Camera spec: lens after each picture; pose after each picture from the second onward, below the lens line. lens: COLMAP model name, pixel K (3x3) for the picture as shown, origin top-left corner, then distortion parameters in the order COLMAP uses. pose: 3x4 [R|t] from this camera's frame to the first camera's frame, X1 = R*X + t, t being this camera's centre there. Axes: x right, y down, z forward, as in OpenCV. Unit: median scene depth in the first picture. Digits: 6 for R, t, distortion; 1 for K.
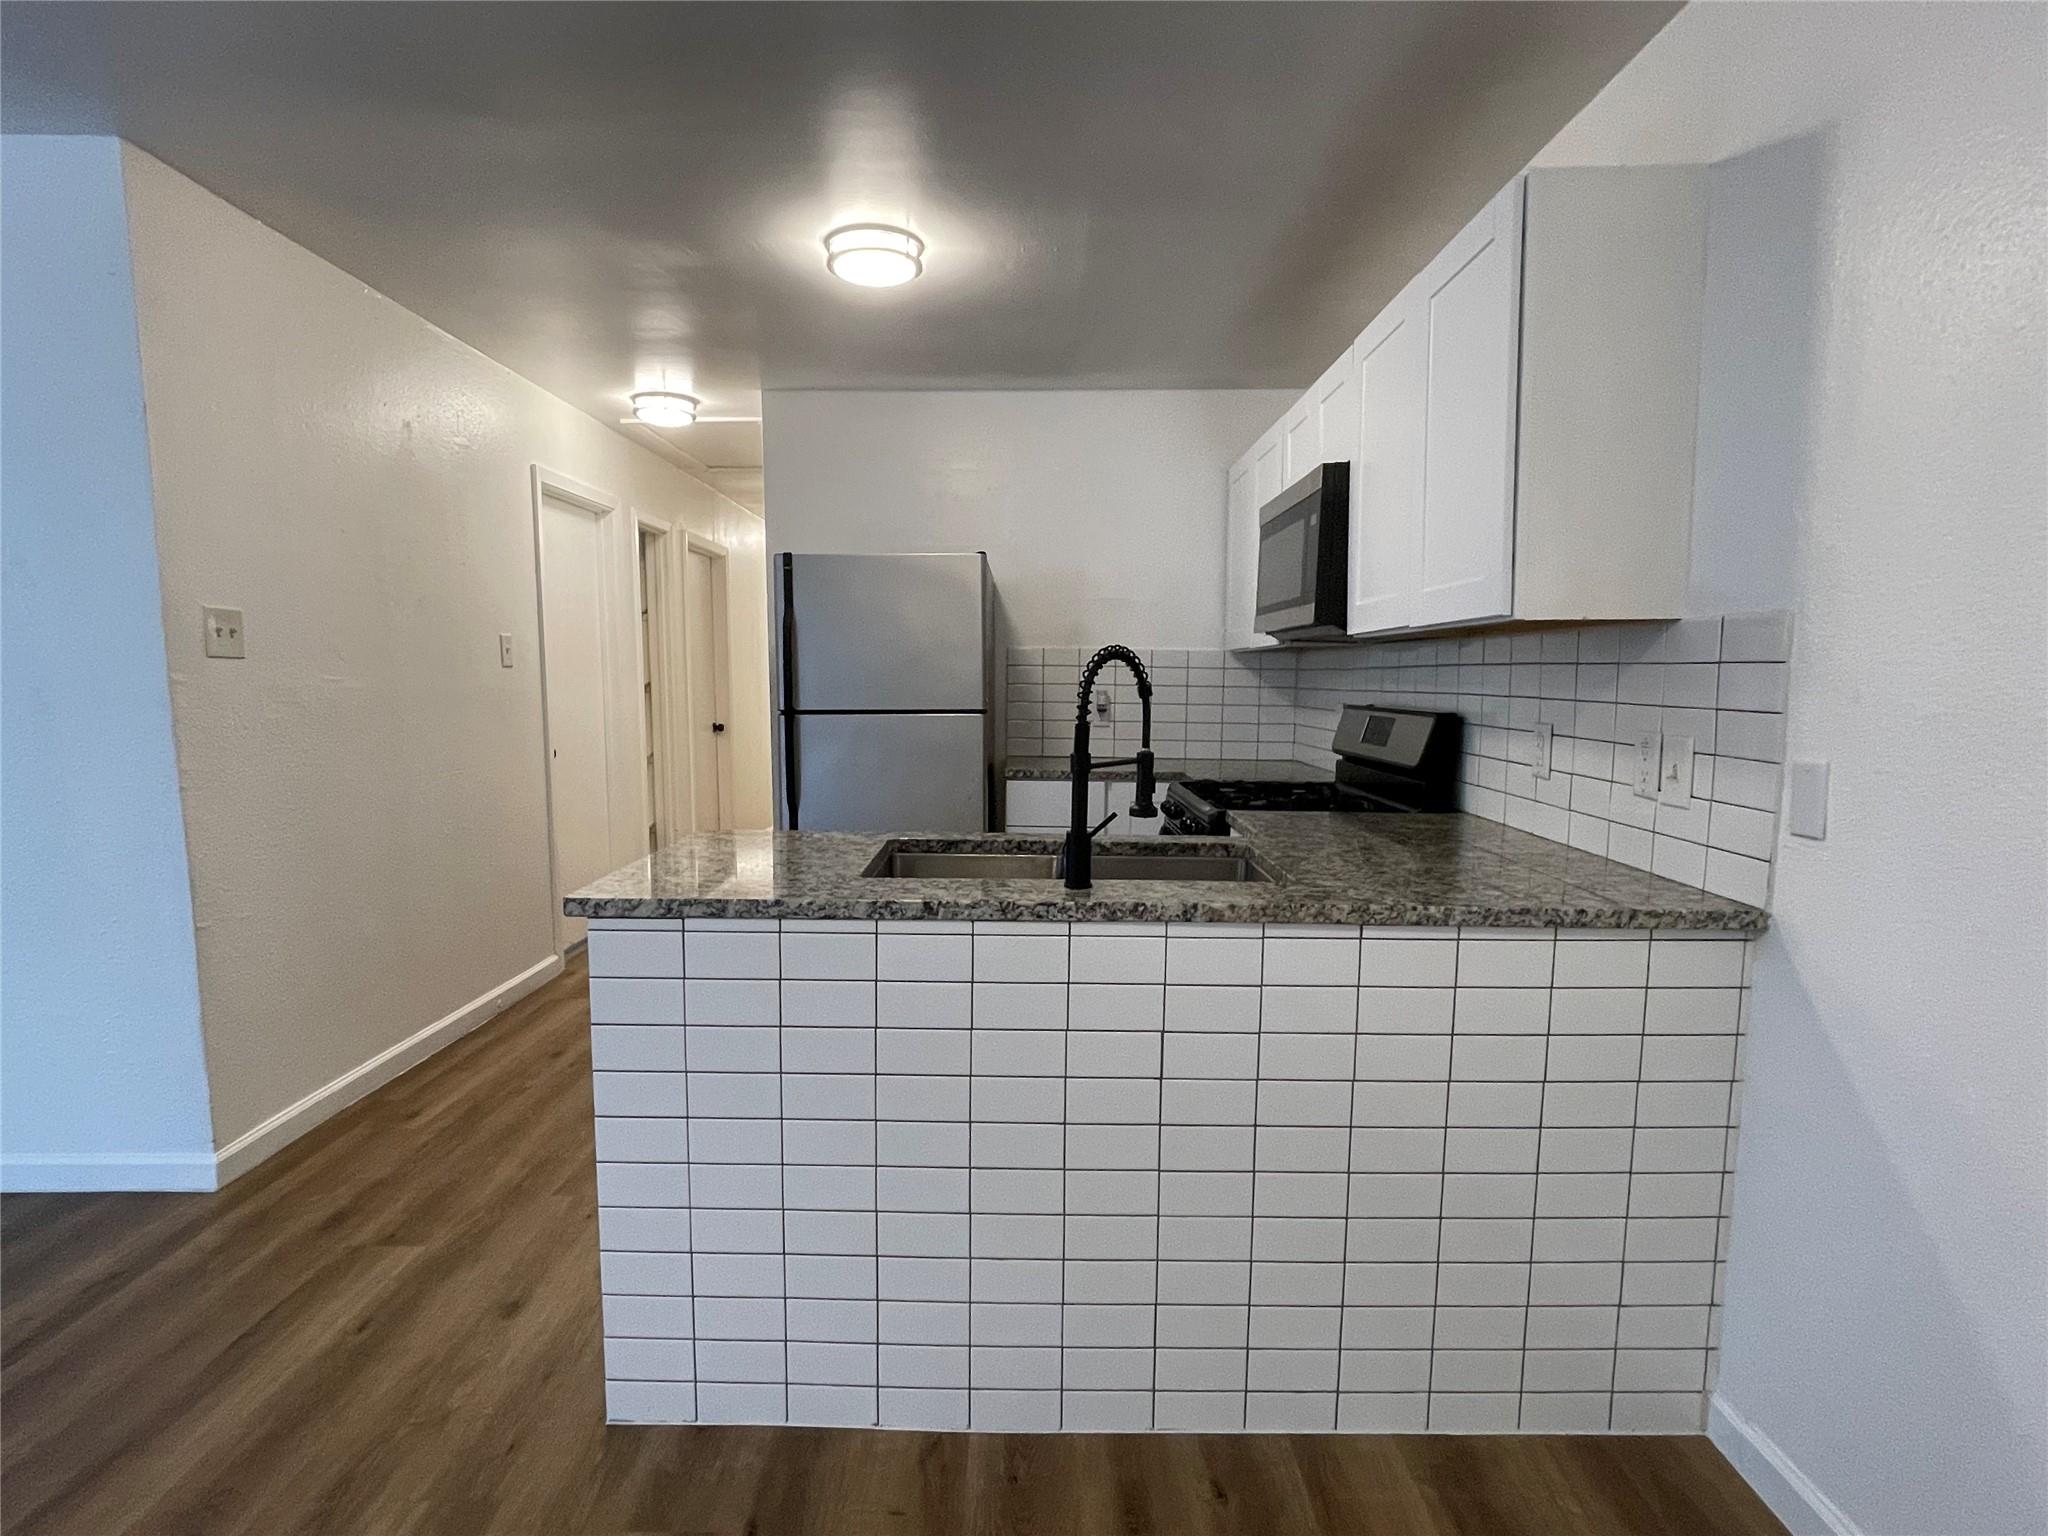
lens RADIAL K [[1065.5, 0, 1022.1], [0, 1065.5, 776.6], [0, 0, 1]] dist [-0.001317, -0.000099]
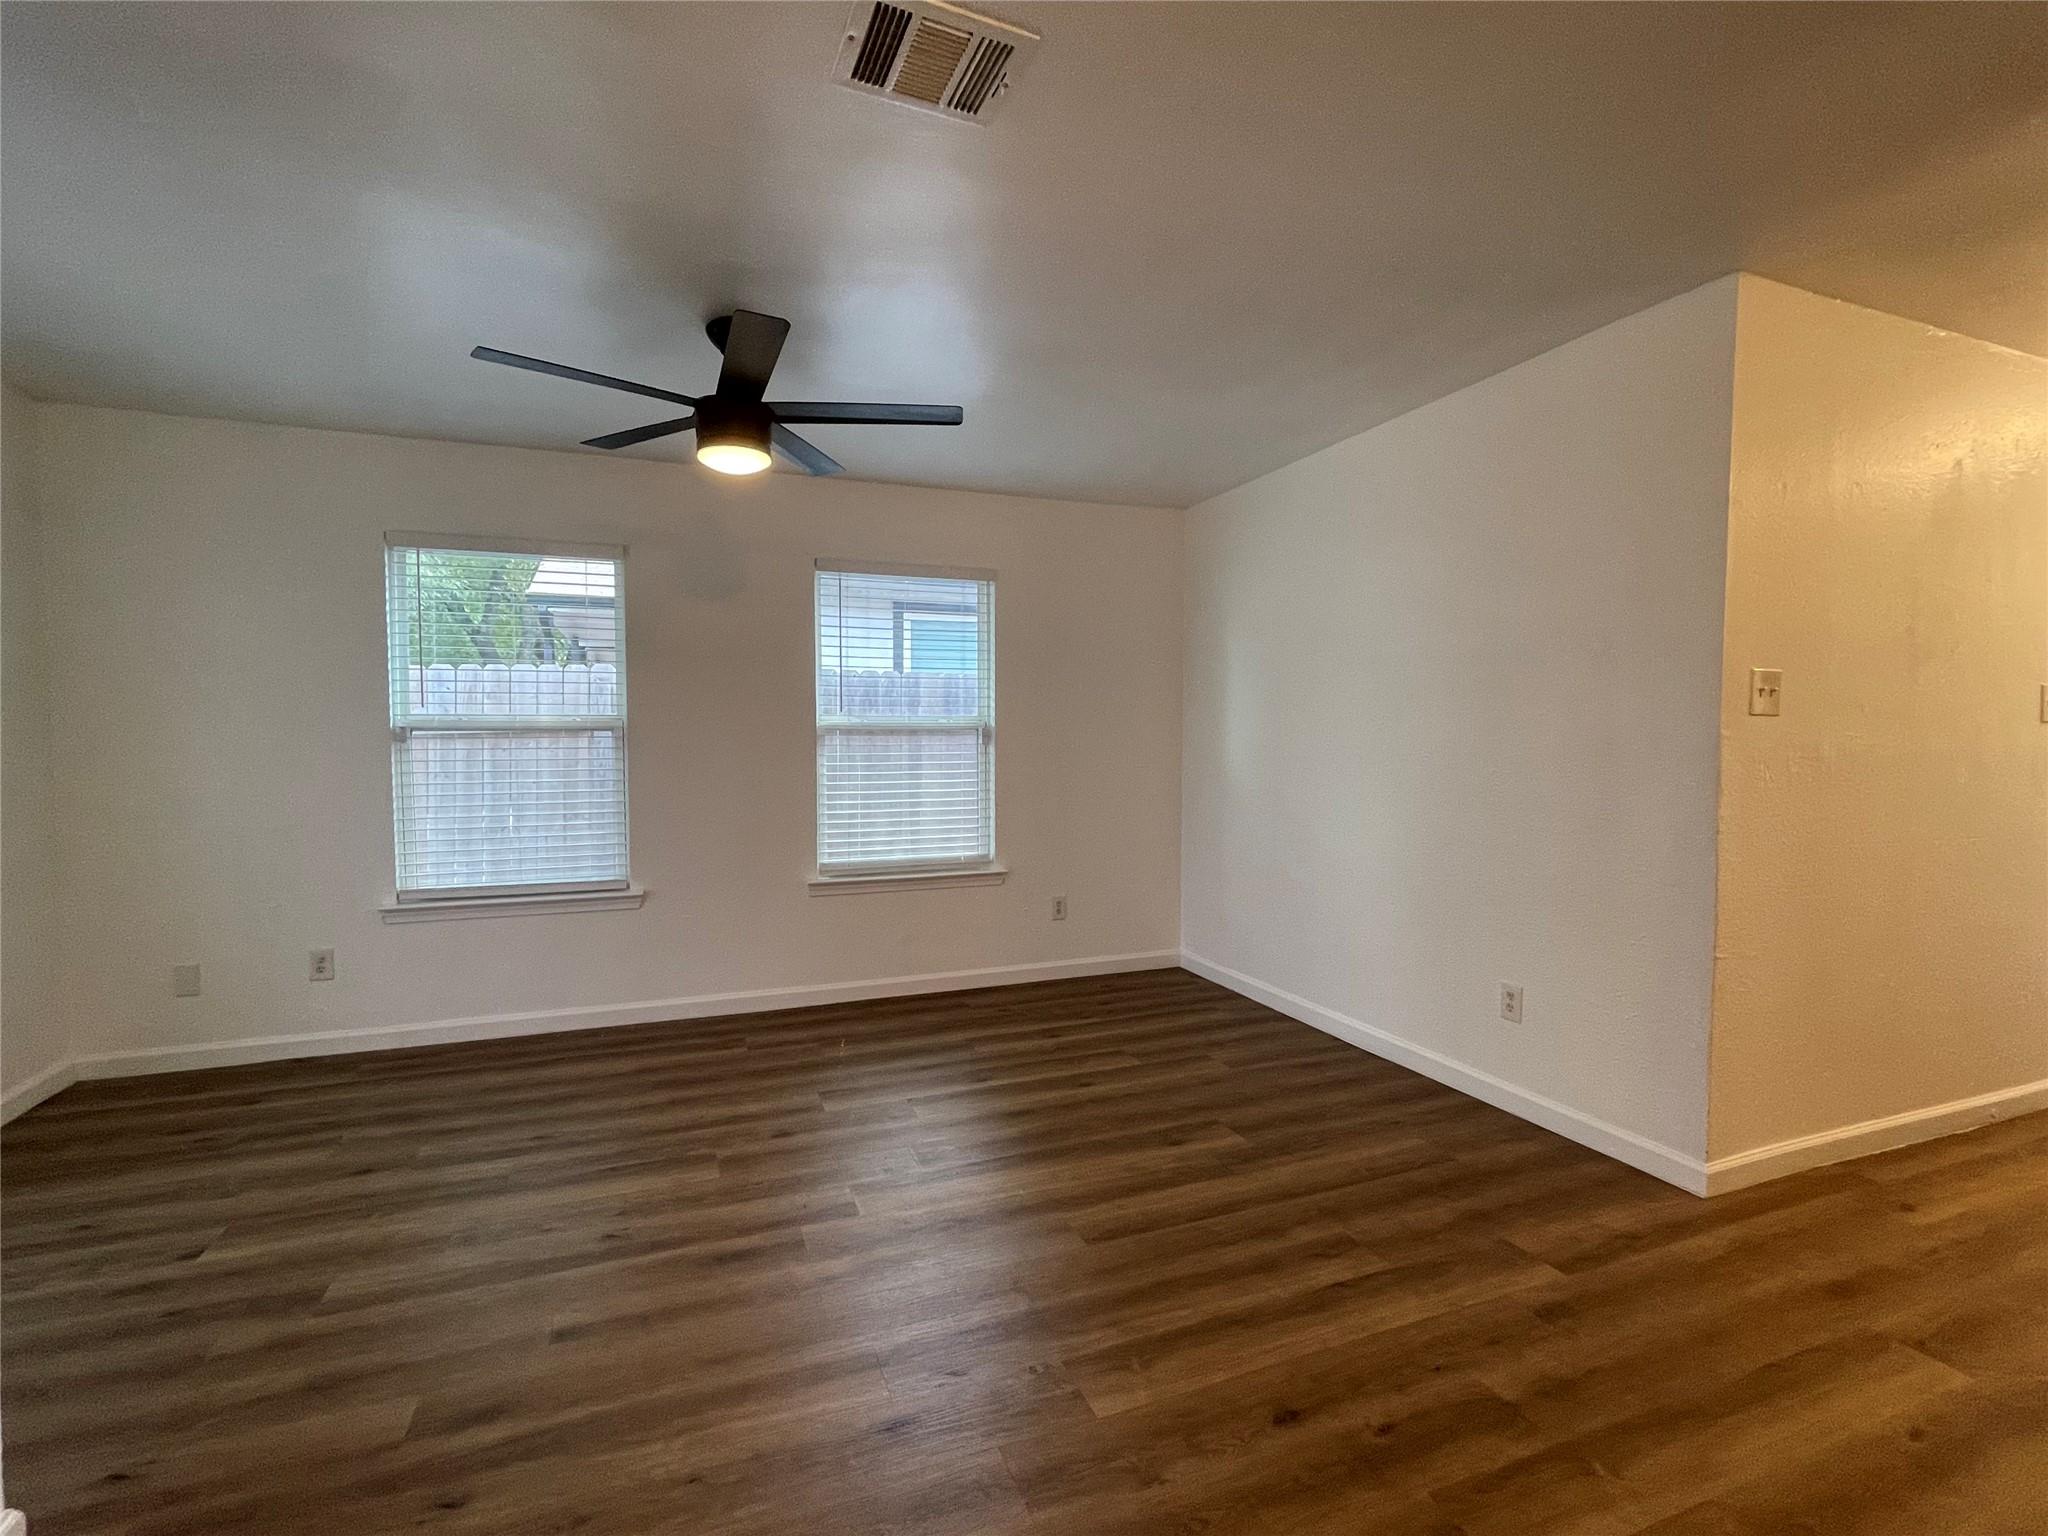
lens RADIAL K [[924.7, 0, 1008.4], [0, 924.7, 785.6], [0, 0, 1]] dist [-0.000194, -0.000445]
pose [[0.372006, 0.058406, -0.926391, -0.166404], [-0.094056, 0.995254, 0.024978, 0.008530], [0.923453, 0.077841, 0.375734, -0.057552]]
